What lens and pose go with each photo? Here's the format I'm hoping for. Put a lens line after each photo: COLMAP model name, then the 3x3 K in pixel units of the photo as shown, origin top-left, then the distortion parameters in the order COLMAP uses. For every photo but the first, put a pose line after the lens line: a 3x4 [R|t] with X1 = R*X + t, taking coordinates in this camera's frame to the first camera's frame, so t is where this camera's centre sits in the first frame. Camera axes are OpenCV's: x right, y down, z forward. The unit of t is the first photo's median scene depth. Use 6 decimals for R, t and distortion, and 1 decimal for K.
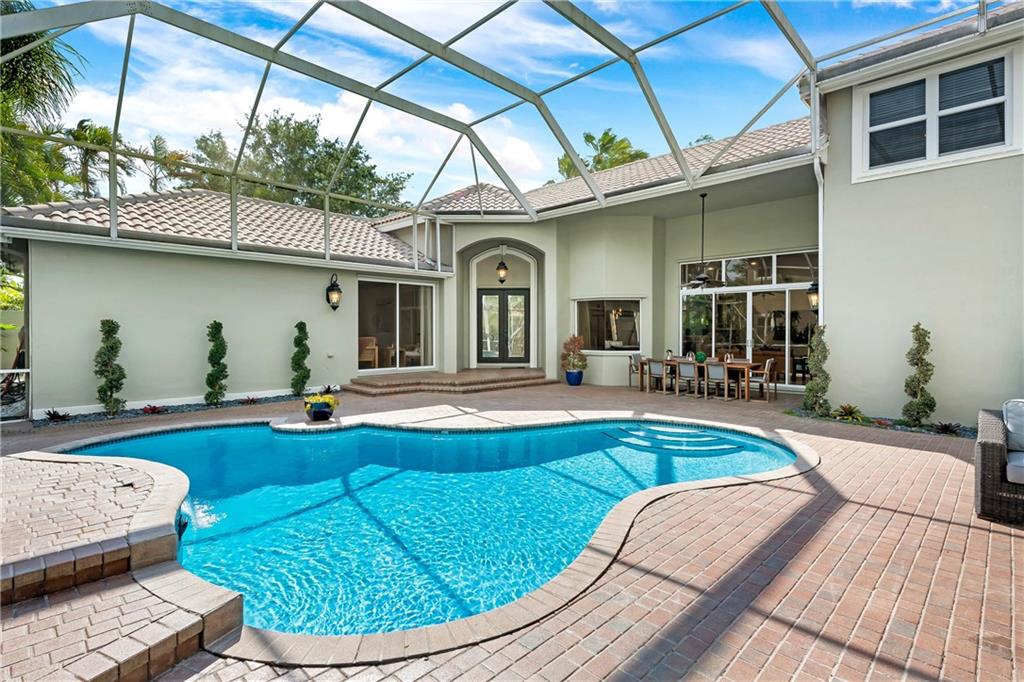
lens RADIAL K [[514.6, 0, 514.3], [0, 514.6, 337.1], [0, 0, 1]] dist [0.003284, -0.002065]
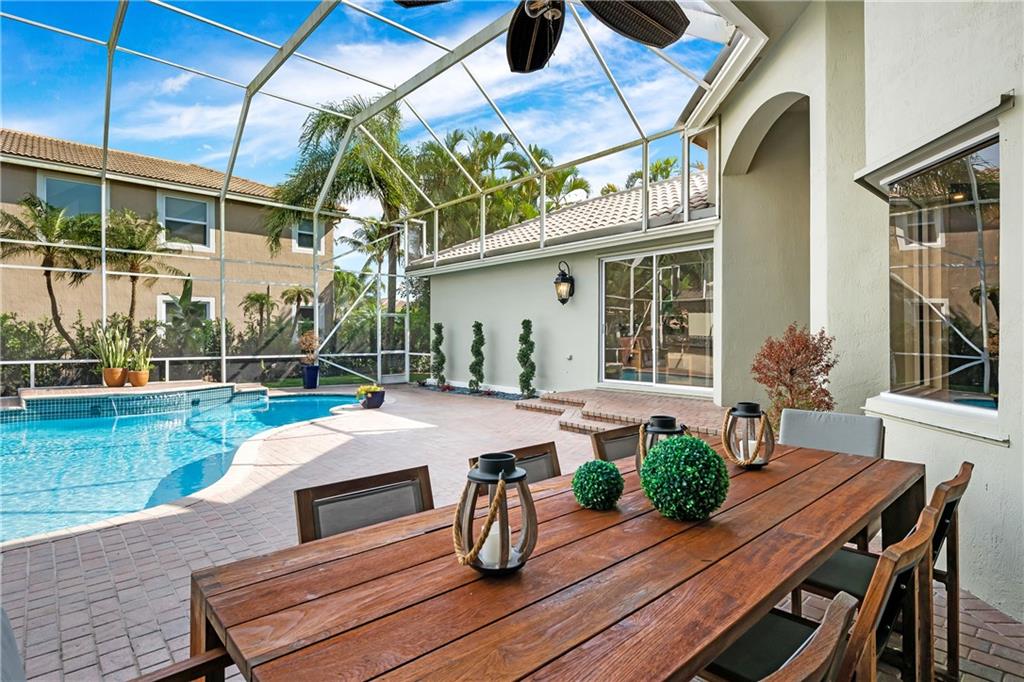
lens RADIAL K [[514.6, 0, 503.8], [0, 514.6, 336.5], [0, 0, 1]] dist [0.003284, -0.002065]
pose [[-0.073830, 0.001012, -0.997270, 0.475540], [-0.009365, 0.999955, 0.001708, 0.001730], [0.997227, 0.009465, -0.073817, 0.905520]]
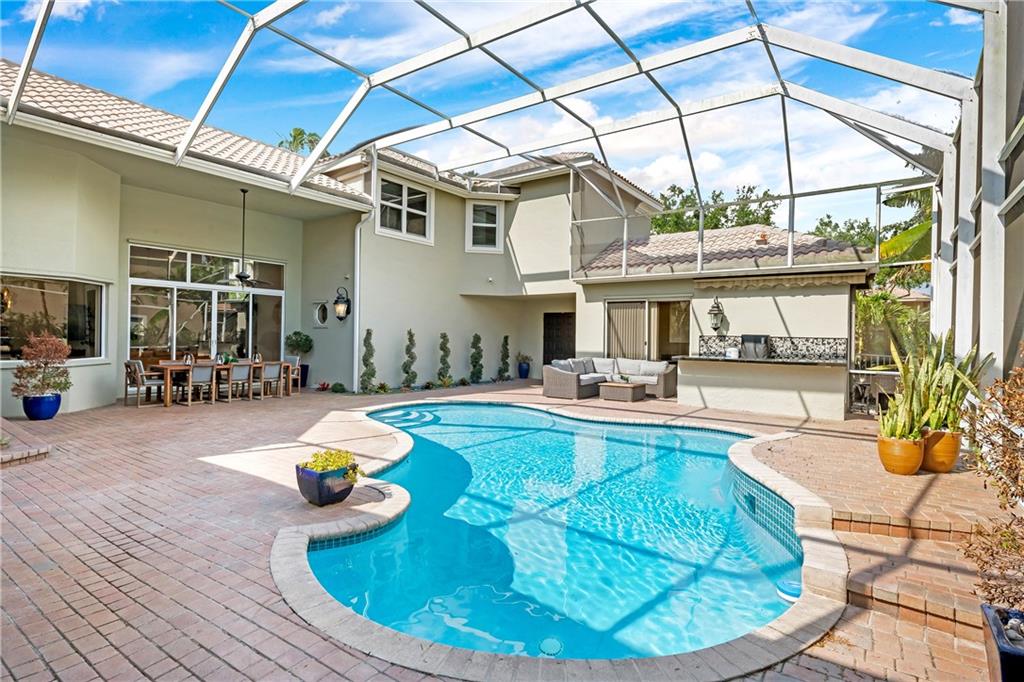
lens RADIAL K [[514.6, 0, 527.4], [0, 514.6, 337.7], [0, 0, 1]] dist [0.003284, -0.002065]
pose [[-0.195607, -0.006811, 0.980659, -0.623501], [-0.003086, 0.999975, 0.006330, -0.006712], [-0.980678, -0.001788, -0.195623, 0.605668]]
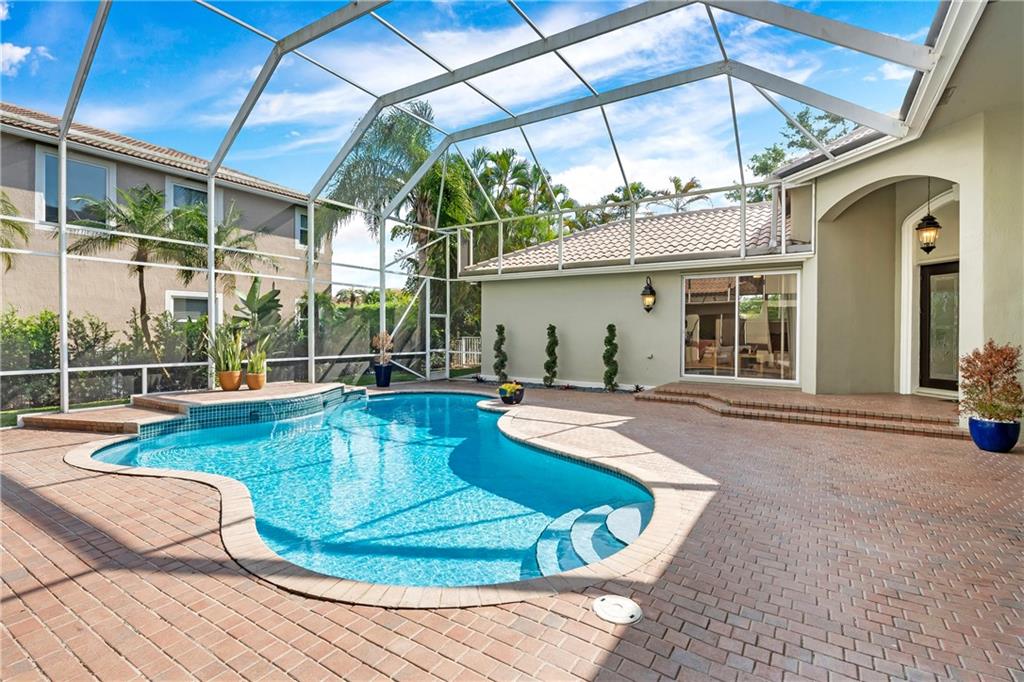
lens RADIAL K [[482.0, 0, 507.4], [0, 482.0, 332.5], [0, 0, 1]] dist [0.003045, -0.001259]
pose [[0.184553, 0.004933, -0.982810, 0.505254], [-0.017387, 0.999847, 0.001754, -0.007765], [0.982669, 0.016765, 0.184611, 0.514472]]
